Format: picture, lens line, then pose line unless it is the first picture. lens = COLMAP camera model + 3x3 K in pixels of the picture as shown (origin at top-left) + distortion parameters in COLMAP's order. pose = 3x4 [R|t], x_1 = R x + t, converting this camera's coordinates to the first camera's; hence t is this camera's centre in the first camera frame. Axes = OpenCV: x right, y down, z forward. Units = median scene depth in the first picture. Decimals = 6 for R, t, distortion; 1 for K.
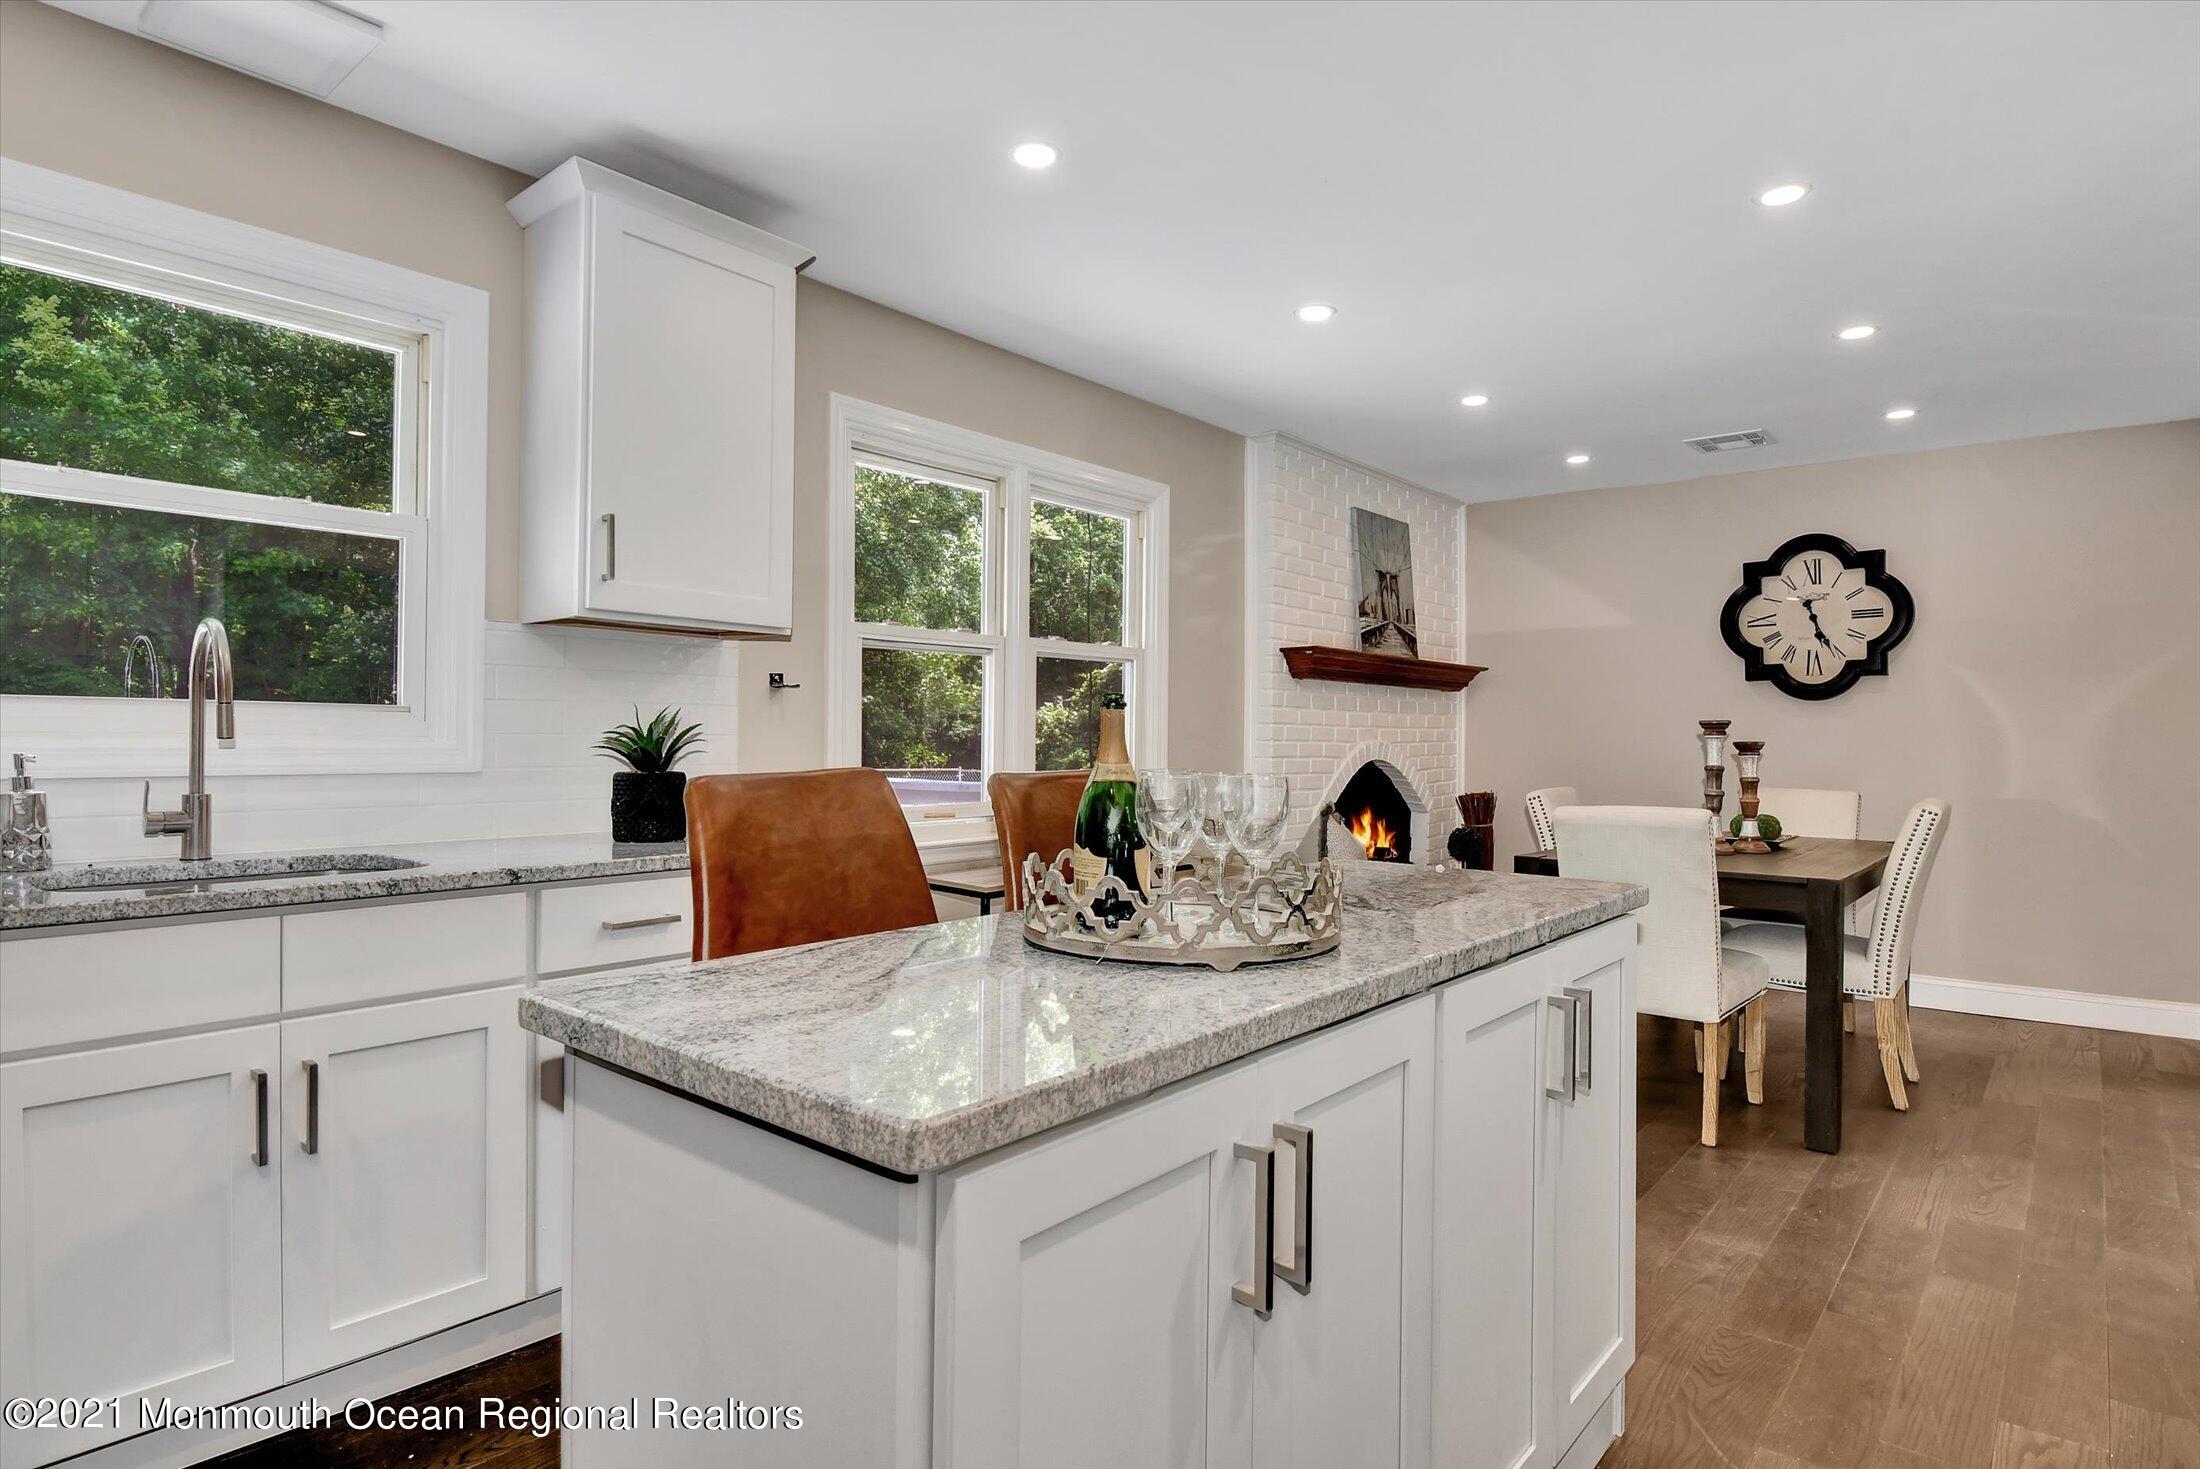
lens RADIAL K [[1152.4, 0, 1100.0], [0, 1152.4, 734.5], [0, 0, 1]] dist [-0.001070, -0.001083]
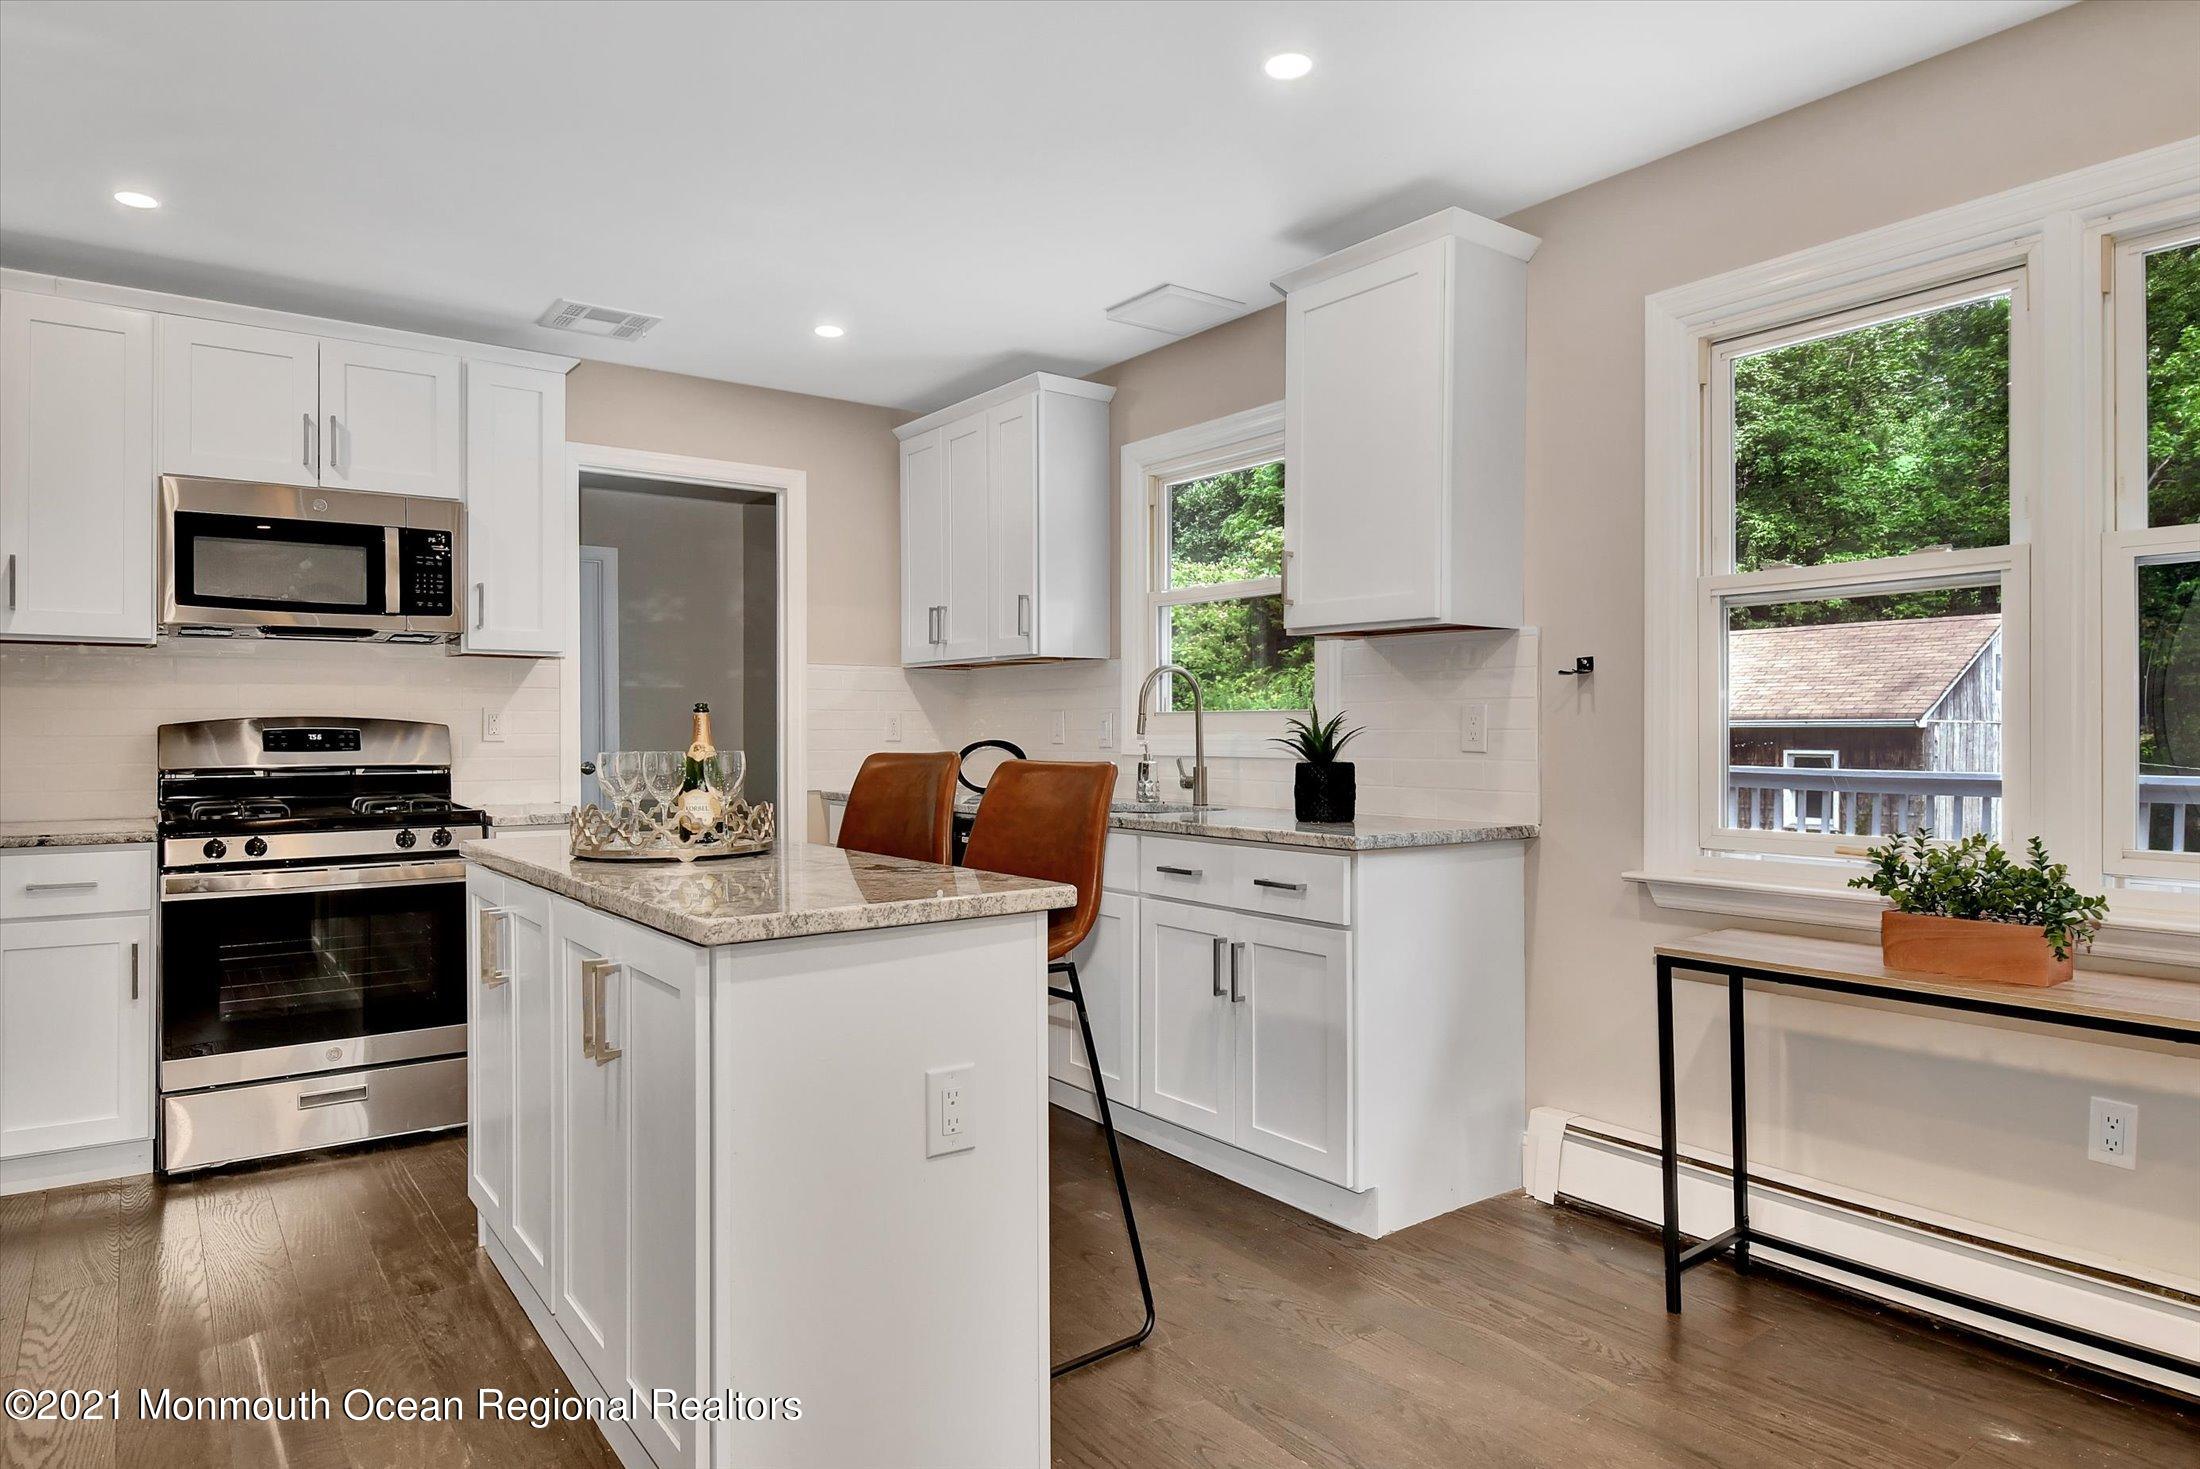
lens RADIAL K [[1299.9, 0, 1103.9], [0, 1299.9, 736.5], [0, 0, 1]] dist [-0.000710, -0.001784]
pose [[-0.224031, -0.001841, -0.974580, 0.457043], [0.003309, 0.999991, -0.002650, 0.004663], [0.974576, -0.003819, -0.224023, 0.528620]]
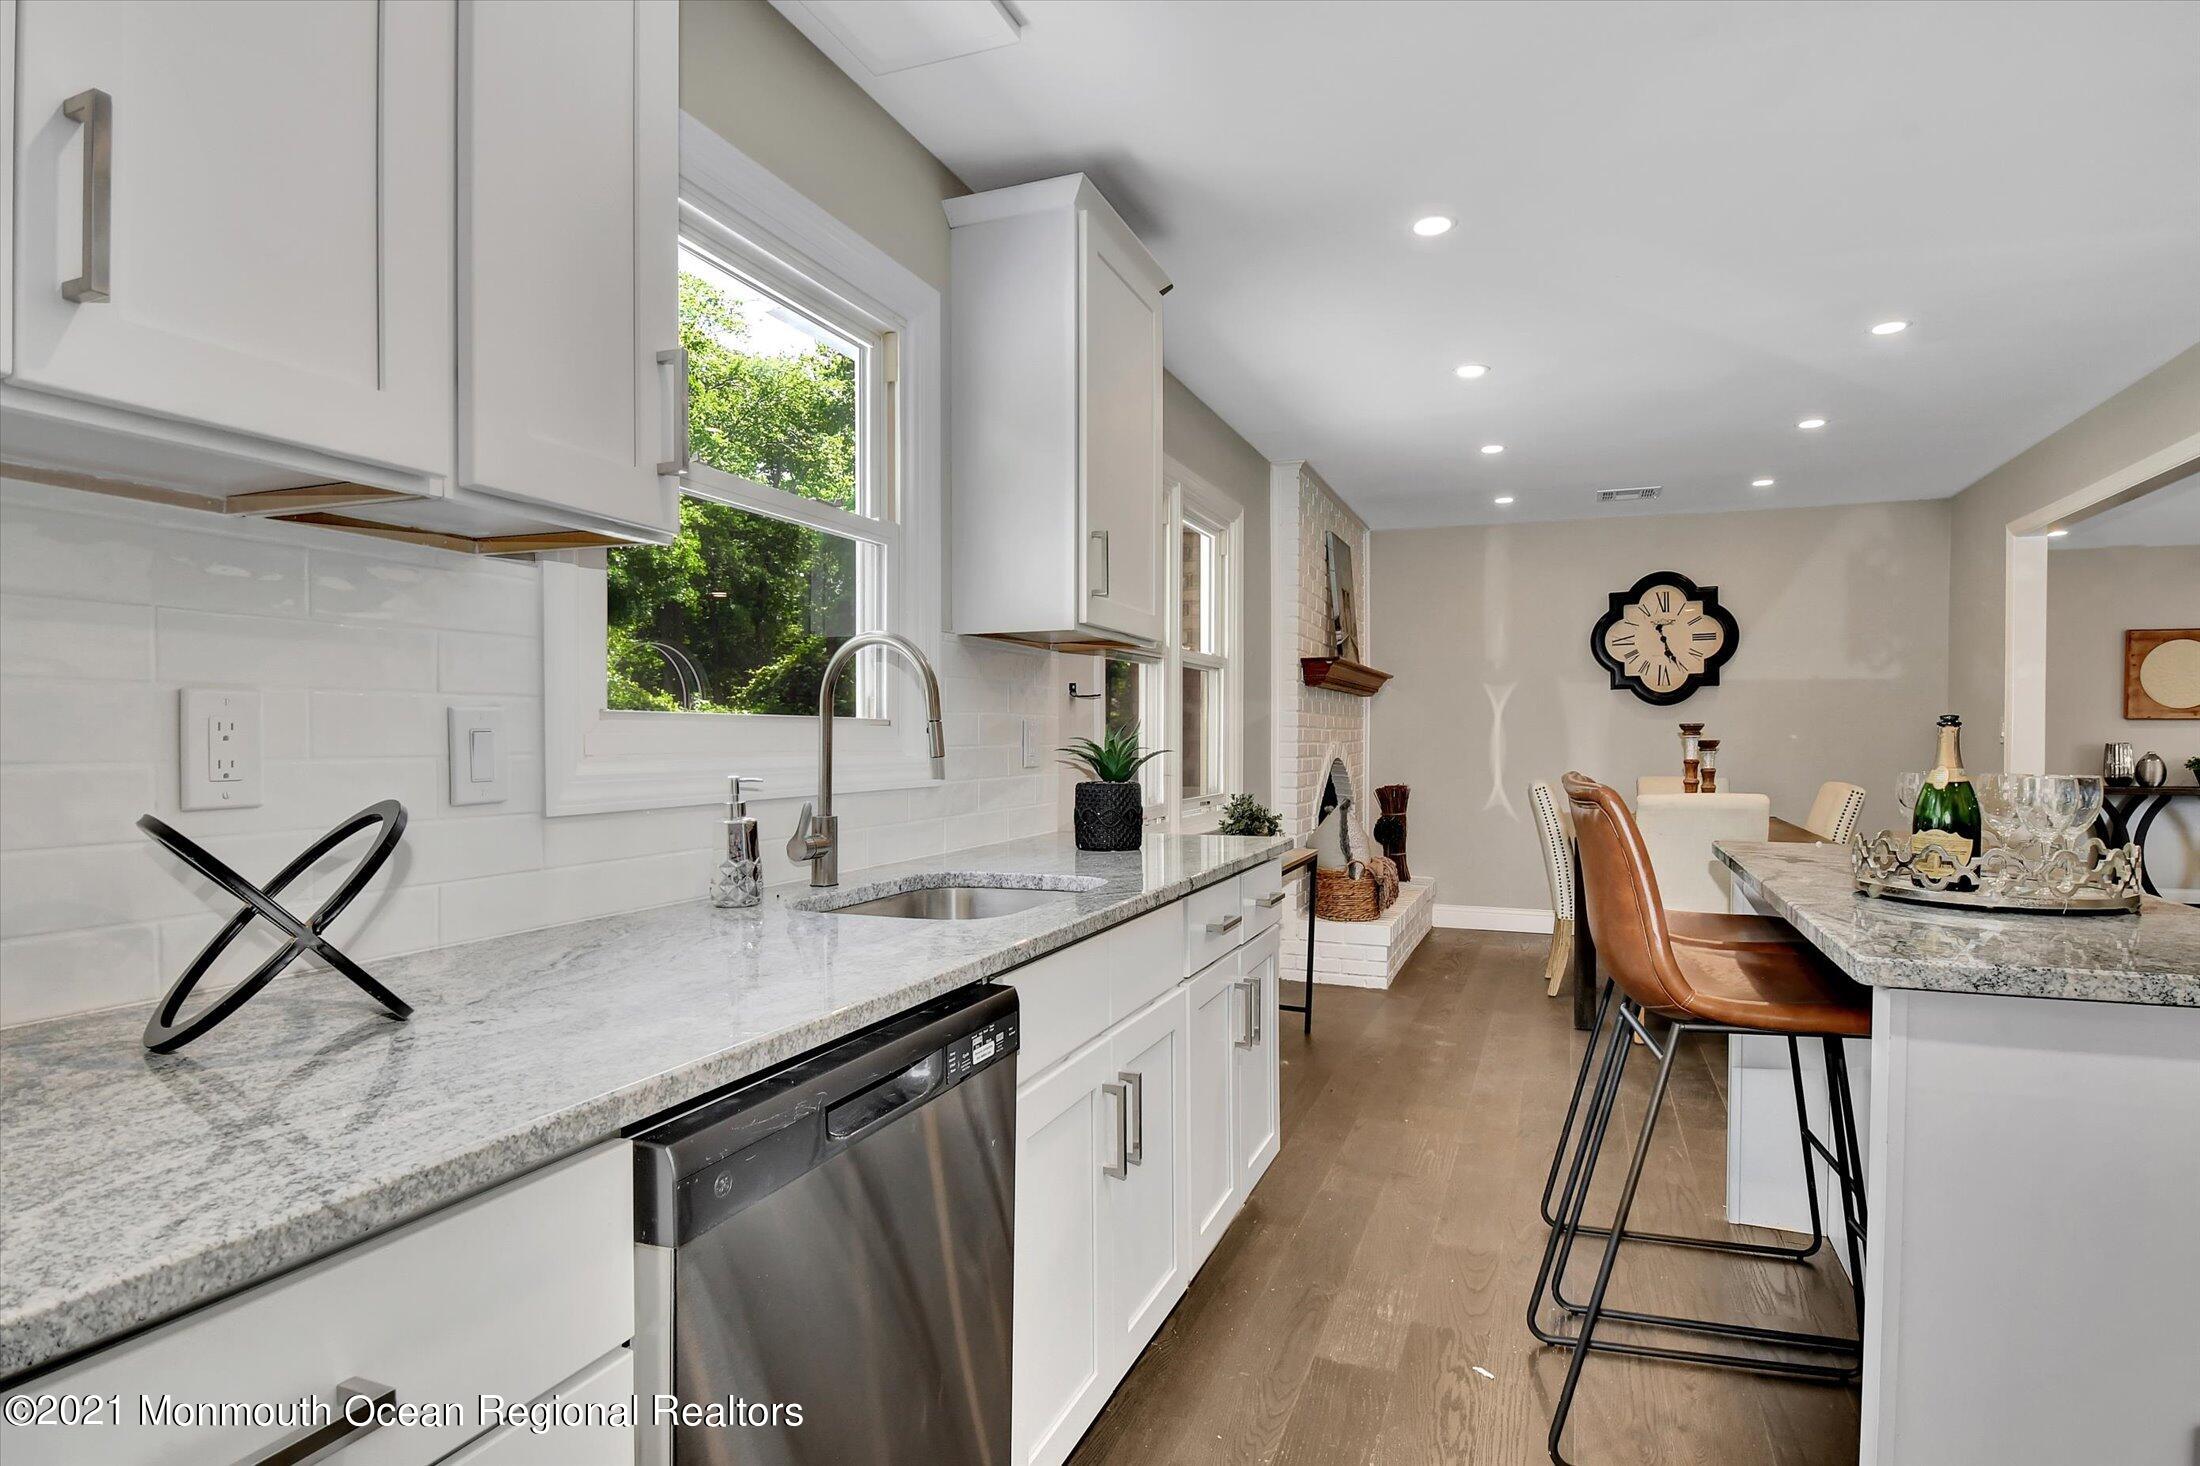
lens RADIAL K [[1152.4, 0, 1100.0], [0, 1152.4, 733.0], [0, 0, 1]] dist [-0.001070, -0.001083]
pose [[0.946102, -0.005951, 0.323814, -0.359360], [0.005485, 0.999982, 0.002351, -0.006342], [-0.323822, -0.000448, 0.946118, 0.021195]]
